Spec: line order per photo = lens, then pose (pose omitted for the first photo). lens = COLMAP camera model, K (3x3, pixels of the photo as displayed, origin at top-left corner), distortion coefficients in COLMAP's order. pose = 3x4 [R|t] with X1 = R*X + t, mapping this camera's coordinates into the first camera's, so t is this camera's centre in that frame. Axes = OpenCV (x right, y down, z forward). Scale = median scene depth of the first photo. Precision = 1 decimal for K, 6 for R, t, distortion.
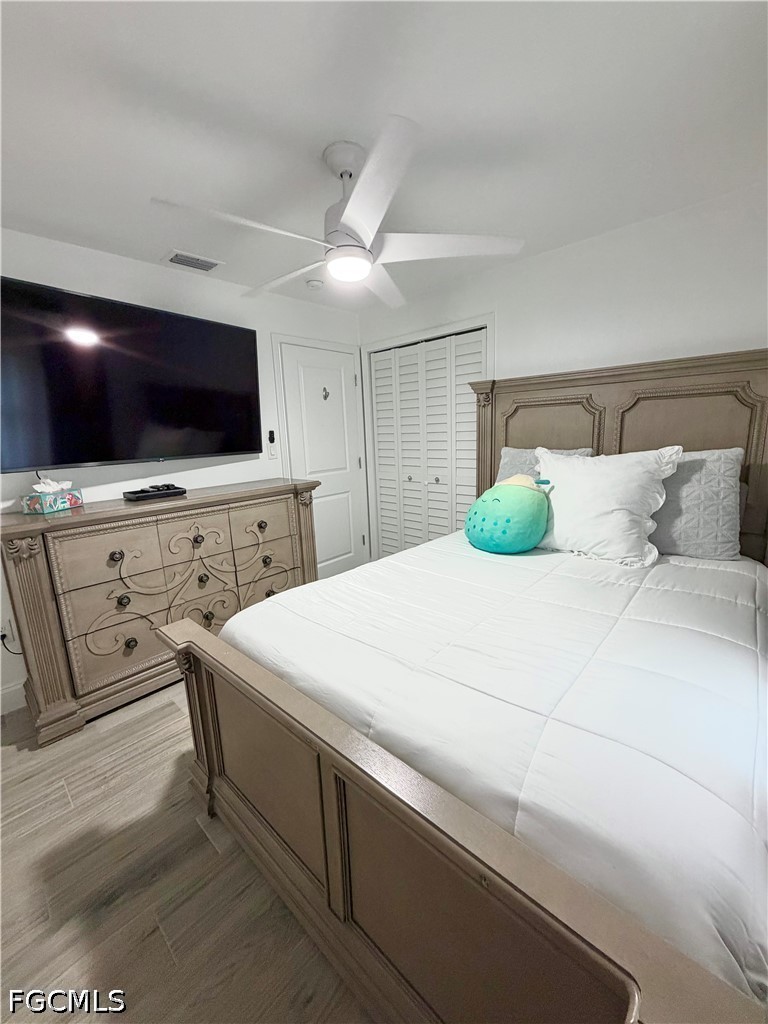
lens RADIAL K [[406.9, 0, 385.6], [0, 406.9, 508.2], [0, 0, 1]] dist [0.001095, 0.000775]
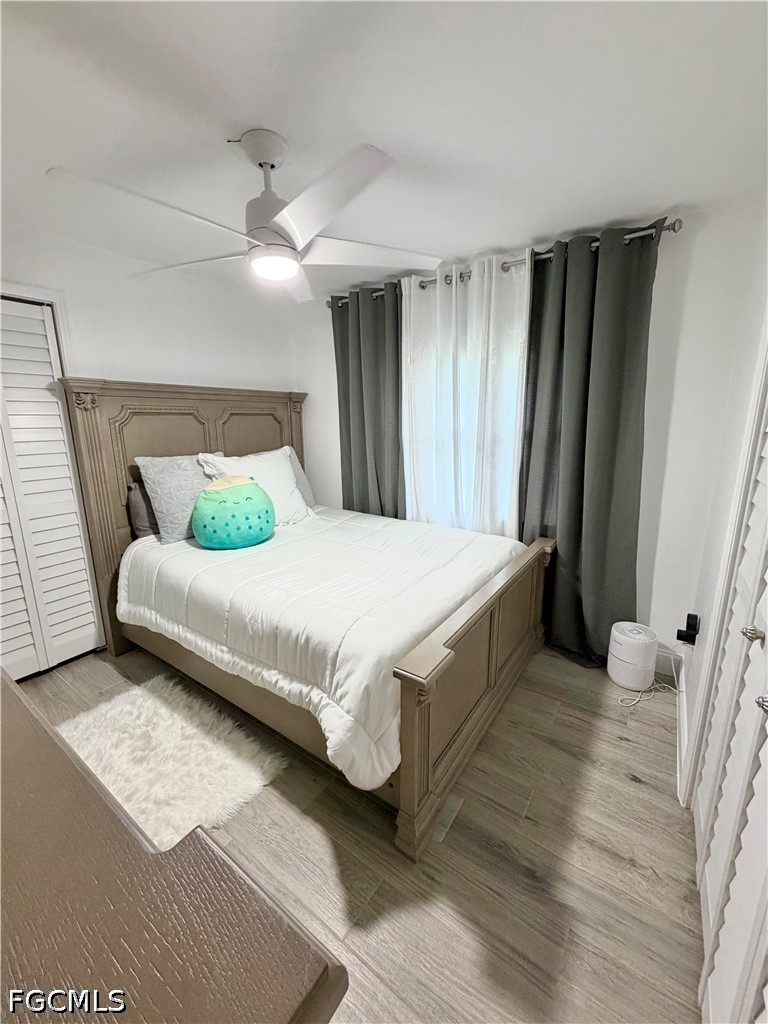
lens RADIAL K [[406.9, 0, 385.7], [0, 406.9, 507.9], [0, 0, 1]] dist [0.001095, 0.000775]
pose [[-0.140774, -0.174997, 0.974453, -0.935760], [0.200538, 0.958812, 0.201159, -0.154225], [-0.969519, 0.223733, -0.099882, 0.789450]]
